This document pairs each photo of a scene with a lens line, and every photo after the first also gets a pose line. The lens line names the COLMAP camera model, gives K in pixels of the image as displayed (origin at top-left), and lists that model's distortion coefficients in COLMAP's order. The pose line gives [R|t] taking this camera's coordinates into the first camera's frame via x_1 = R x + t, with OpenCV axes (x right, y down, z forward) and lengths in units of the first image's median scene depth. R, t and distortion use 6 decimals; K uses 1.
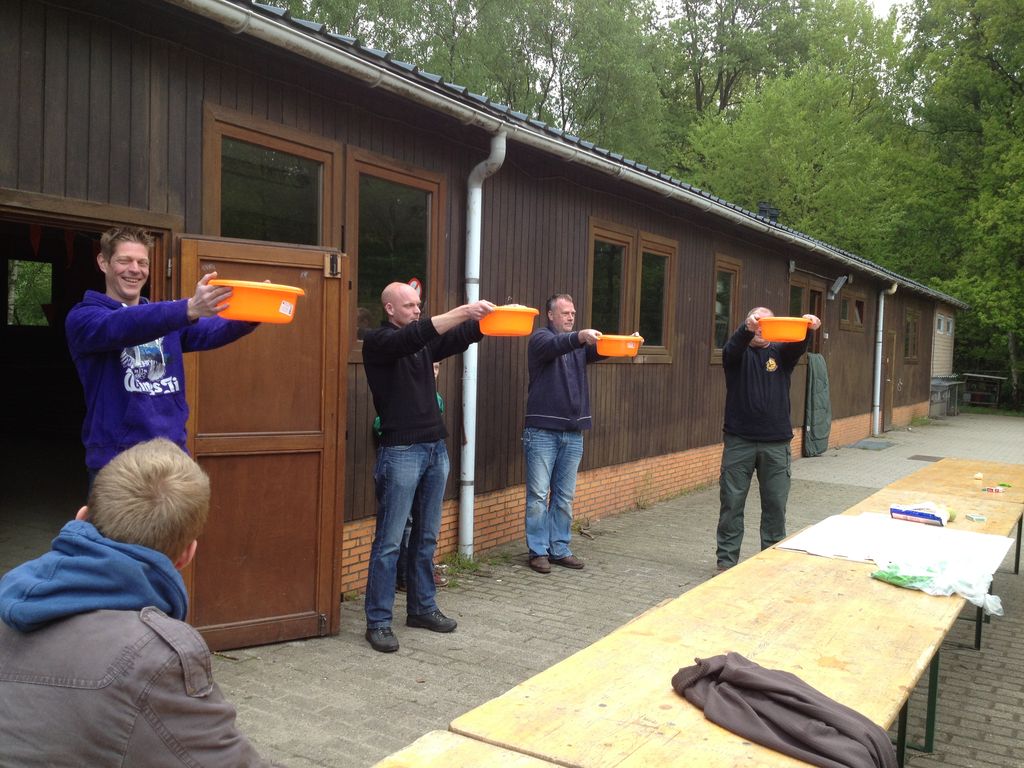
lens RADIAL K [[1001.2, 0, 512.7], [0, 1001.2, 401.4], [0, 0, 1]] dist [0.214724, -0.390861]
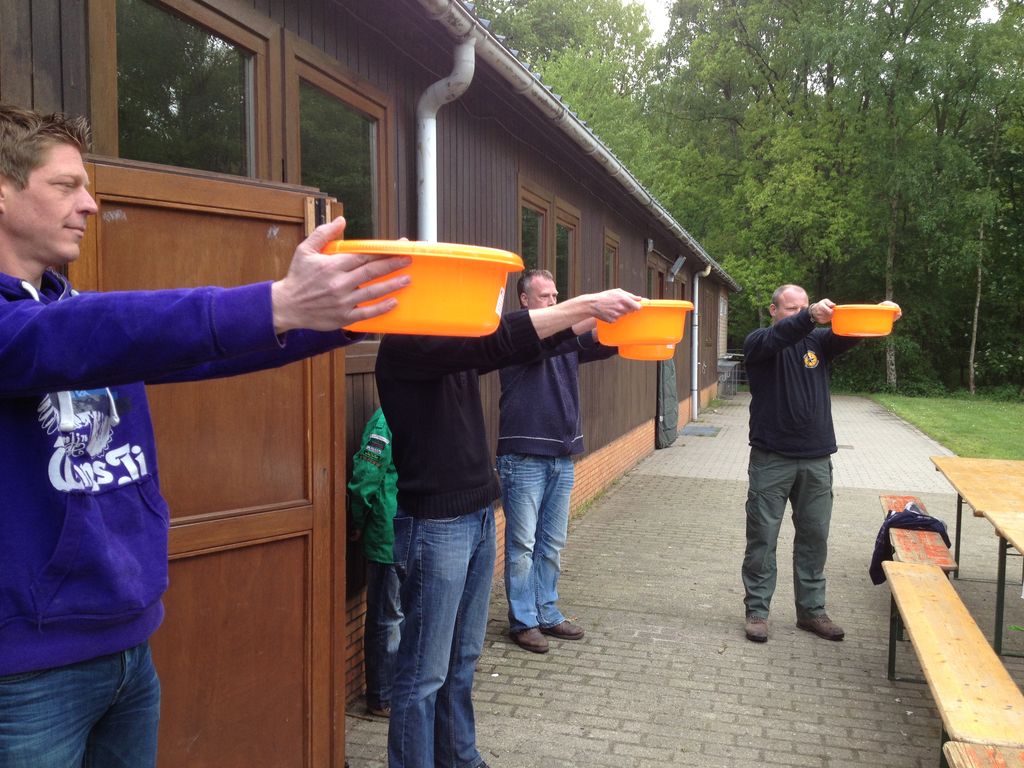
lens RADIAL K [[1008.5, 0, 530.4], [0, 1008.5, 416.1], [0, 0, 1]] dist [0.134142, -0.236887]
pose [[0.965193, -0.045741, 0.257508, -0.159063], [0.038660, 0.998724, 0.032495, -0.025581], [-0.258666, -0.021409, 0.965729, 0.293754]]
